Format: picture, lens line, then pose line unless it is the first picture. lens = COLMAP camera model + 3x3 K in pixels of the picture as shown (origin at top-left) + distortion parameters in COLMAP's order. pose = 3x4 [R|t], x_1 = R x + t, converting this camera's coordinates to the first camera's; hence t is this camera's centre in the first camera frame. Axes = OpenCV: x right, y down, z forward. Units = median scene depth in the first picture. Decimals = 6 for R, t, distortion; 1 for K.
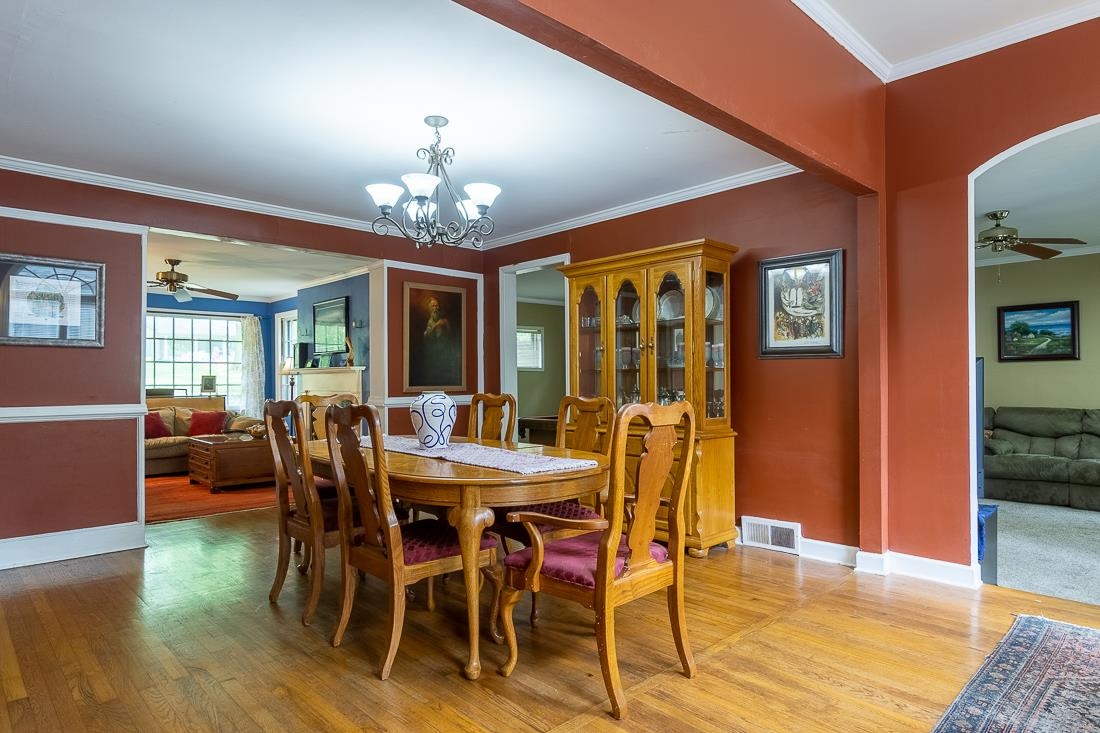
lens RADIAL K [[646.6, 0, 546.2], [0, 646.6, 377.3], [0, 0, 1]] dist [0.000800, 0.000894]
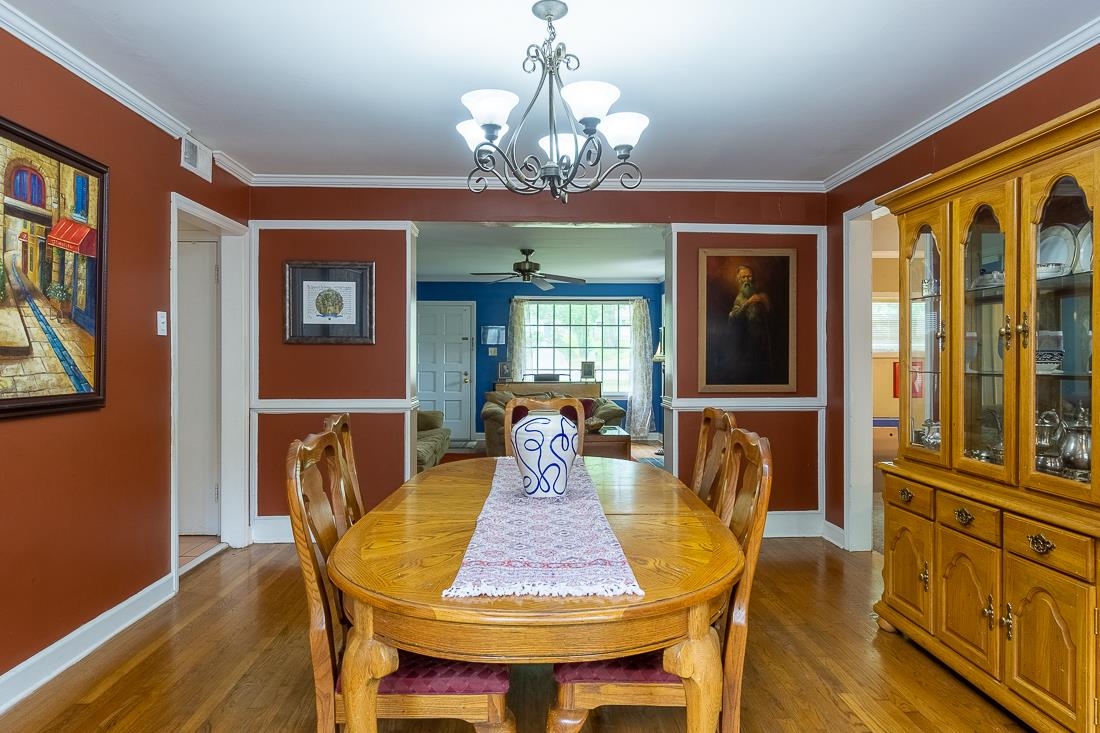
lens RADIAL K [[669.3, 0, 550.5], [0, 669.3, 358.6], [0, 0, 1]] dist [0.007519, -0.002119]
pose [[0.758915, 0.005675, -0.651165, 0.151618], [-0.001361, 0.999974, 0.007129, -0.020094], [0.651188, -0.004524, 0.758903, 0.250274]]
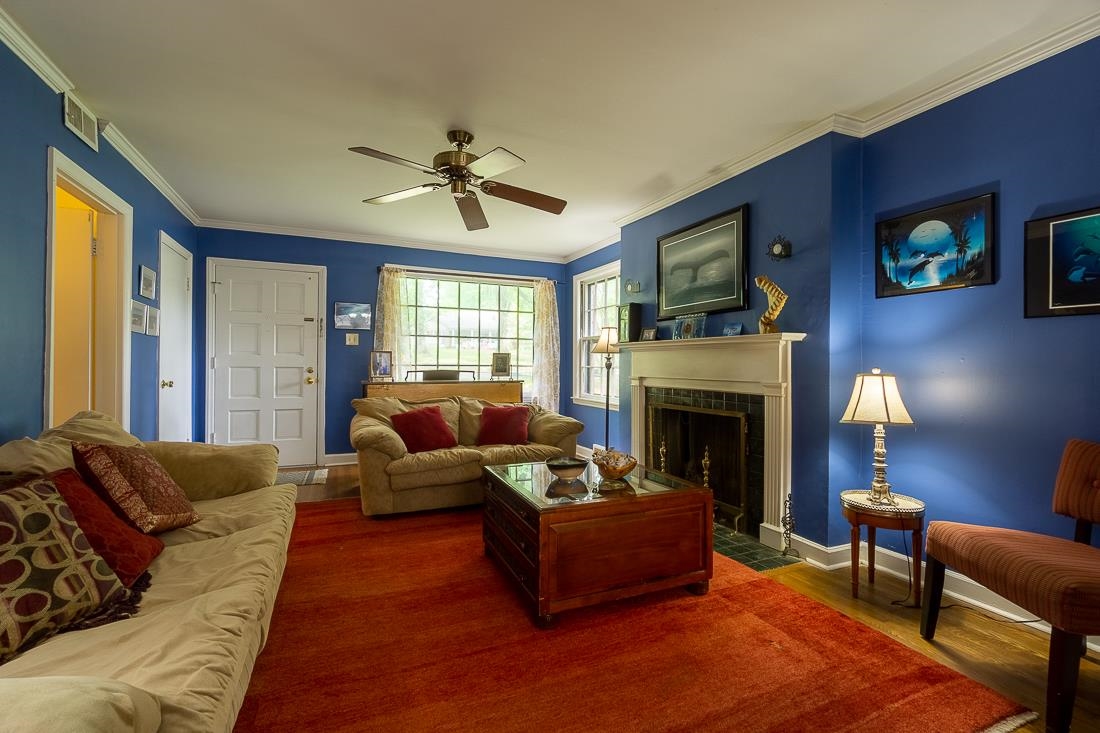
lens RADIAL K [[478.0, 0, 547.8], [0, 478.0, 362.8], [0, 0, 1]] dist [-0.000239, -0.000099]
pose [[0.943905, 0.011044, -0.330032, -0.417841], [-0.009782, 0.999937, 0.005486, 0.006891], [0.330071, -0.001950, 0.943954, 0.721906]]
